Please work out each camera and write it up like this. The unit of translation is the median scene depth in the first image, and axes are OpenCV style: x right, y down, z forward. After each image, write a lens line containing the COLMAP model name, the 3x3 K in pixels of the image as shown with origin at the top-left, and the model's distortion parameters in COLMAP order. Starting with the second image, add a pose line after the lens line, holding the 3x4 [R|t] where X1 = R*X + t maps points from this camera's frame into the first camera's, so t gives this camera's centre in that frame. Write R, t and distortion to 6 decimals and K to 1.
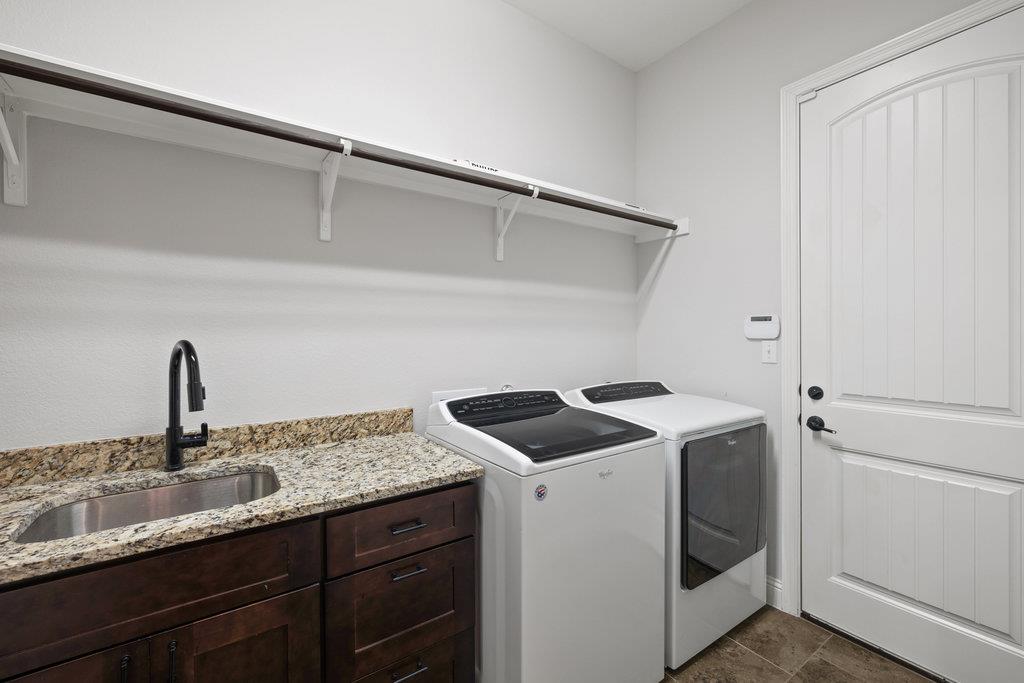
lens RADIAL K [[427.6, 0, 512.0], [0, 427.6, 341.5], [0, 0, 1]] dist [-0.001087, 0.000021]
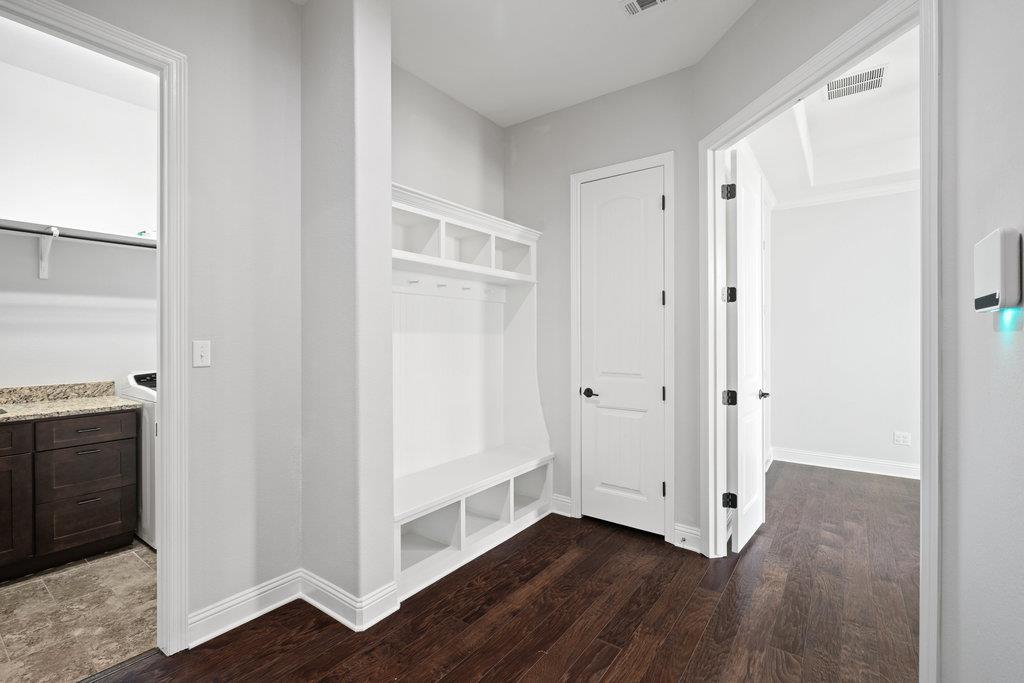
lens RADIAL K [[460.8, 0, 512.0], [0, 460.8, 341.5], [0, 0, 1]] dist [0.001385, -0.000103]
pose [[0.946946, -0.002280, 0.321386, 0.813306], [0.003164, 0.999993, -0.002227, 0.017295], [-0.321378, 0.003126, 0.946946, -1.466888]]
